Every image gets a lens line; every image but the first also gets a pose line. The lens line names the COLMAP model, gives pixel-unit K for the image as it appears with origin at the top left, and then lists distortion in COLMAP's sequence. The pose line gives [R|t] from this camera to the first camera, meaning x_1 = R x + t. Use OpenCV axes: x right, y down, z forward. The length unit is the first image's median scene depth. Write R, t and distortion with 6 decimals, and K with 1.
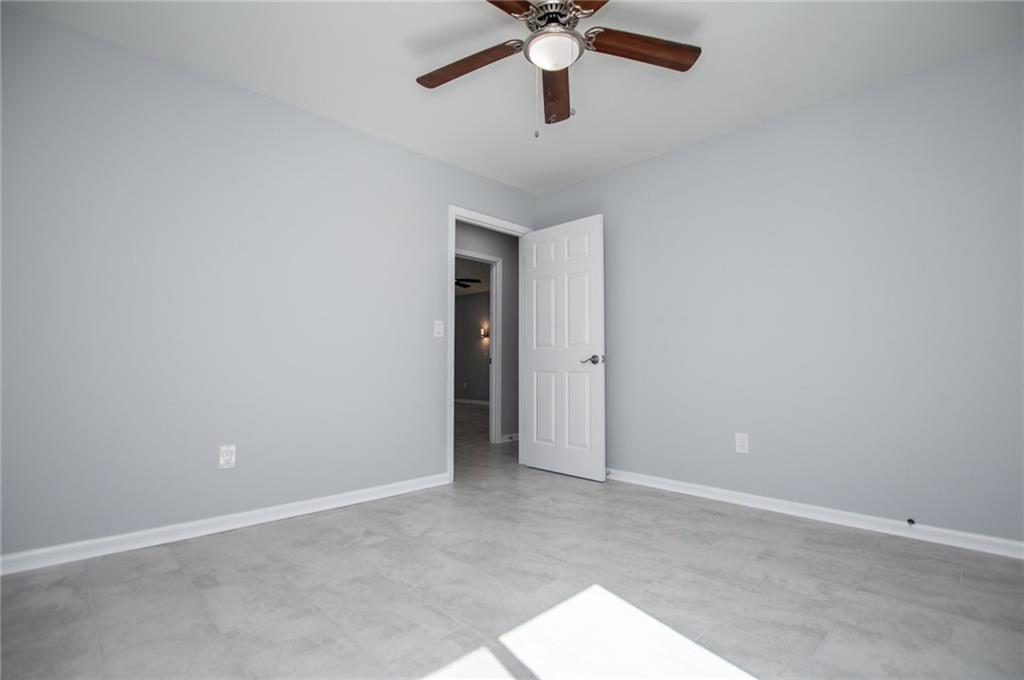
lens RADIAL K [[462.3, 0, 519.0], [0, 462.3, 340.9], [0, 0, 1]] dist [-0.033260, 0.000358]
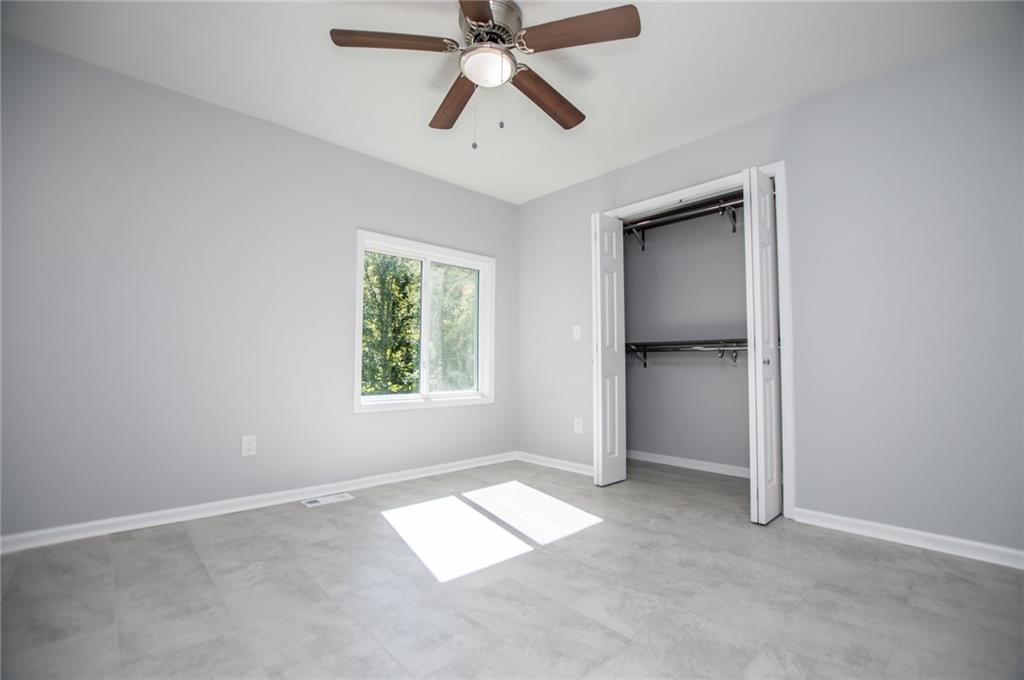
lens RADIAL K [[462.3, 0, 519.0], [0, 462.3, 340.9], [0, 0, 1]] dist [-0.033260, 0.000358]
pose [[-0.999702, -0.008572, 0.022841, -0.021144], [-0.010925, 0.994415, -0.104970, 0.099671], [-0.021814, -0.105189, -0.994213, 1.874047]]
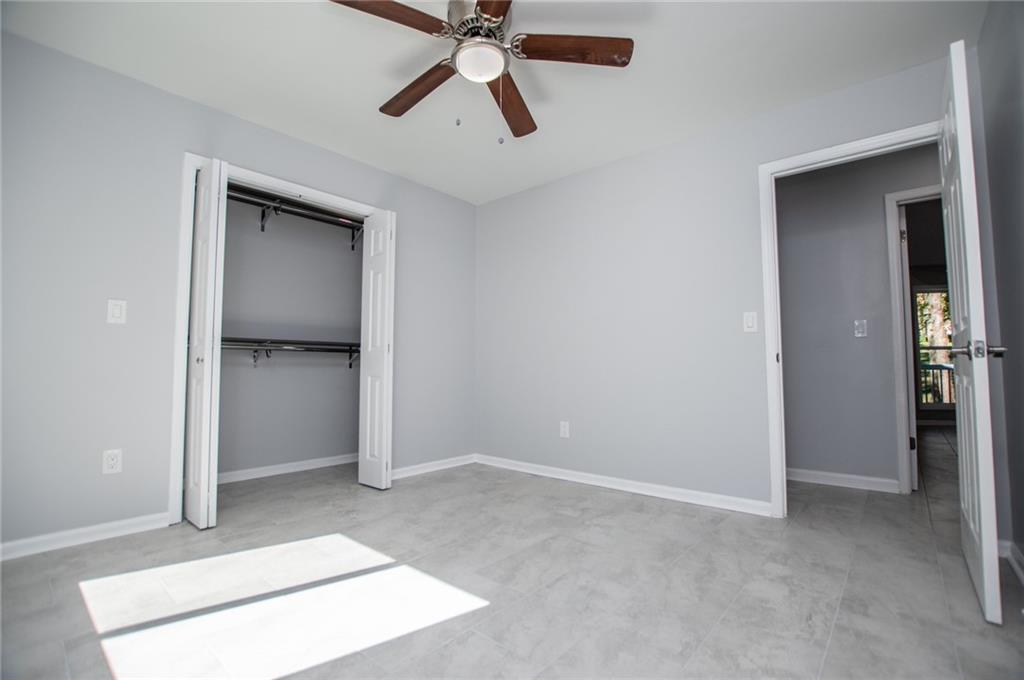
lens RADIAL K [[451.7, 0, 531.6], [0, 451.7, 342.6], [0, 0, 1]] dist [-0.033012, -0.000149]
pose [[0.110389, -0.058879, -0.992143, 0.999499], [0.052941, 0.997175, -0.053287, 0.058064], [0.992477, -0.046642, 0.113195, 0.918178]]
